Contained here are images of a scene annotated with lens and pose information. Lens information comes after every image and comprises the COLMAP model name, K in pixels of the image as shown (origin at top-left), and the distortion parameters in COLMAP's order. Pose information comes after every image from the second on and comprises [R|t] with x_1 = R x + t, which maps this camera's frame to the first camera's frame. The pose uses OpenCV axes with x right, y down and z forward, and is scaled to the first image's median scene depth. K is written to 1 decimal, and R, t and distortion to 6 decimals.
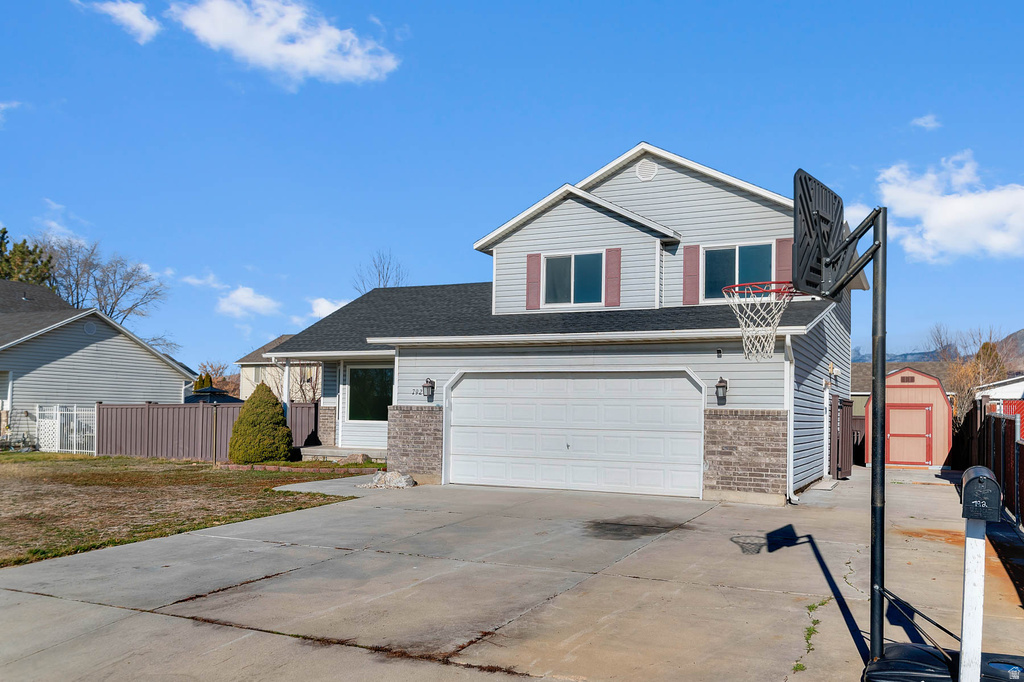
lens RADIAL K [[762.6, 0, 512.0], [0, 762.6, 341.0], [0, 0, 1]] dist [0.001803, 0.000397]
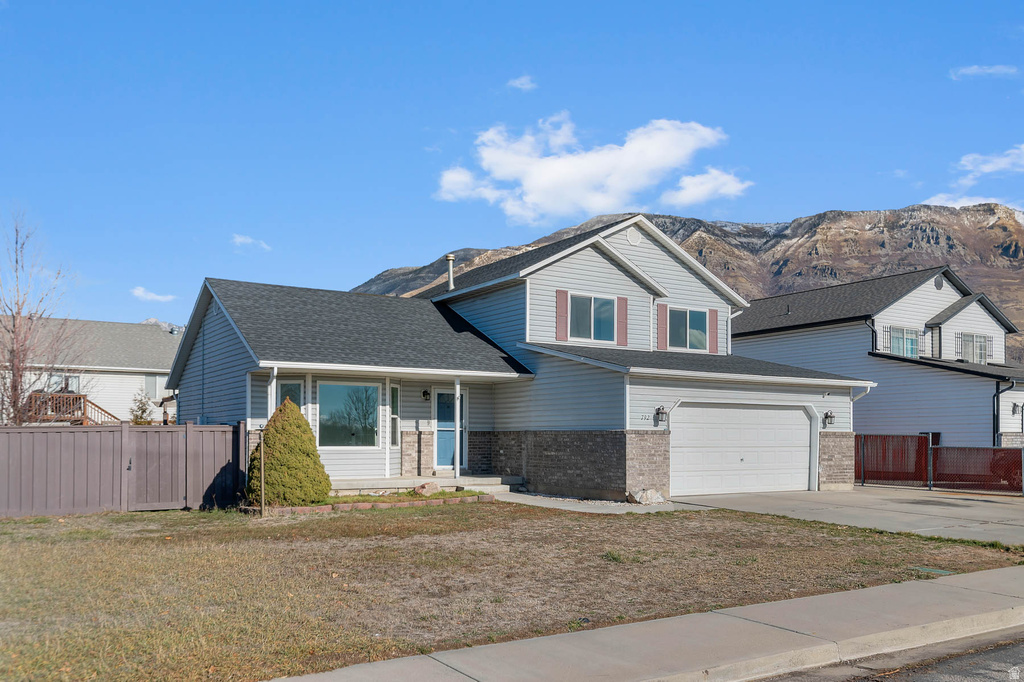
lens RADIAL K [[857.4, 0, 512.0], [0, 857.4, 341.0], [0, 0, 1]] dist [-0.050195, -0.000466]
pose [[0.576774, 0.081292, 0.812849, -1.054823], [-0.070177, 0.996289, -0.049842, 0.025928], [-0.813884, -0.028296, 0.580338, 0.361331]]
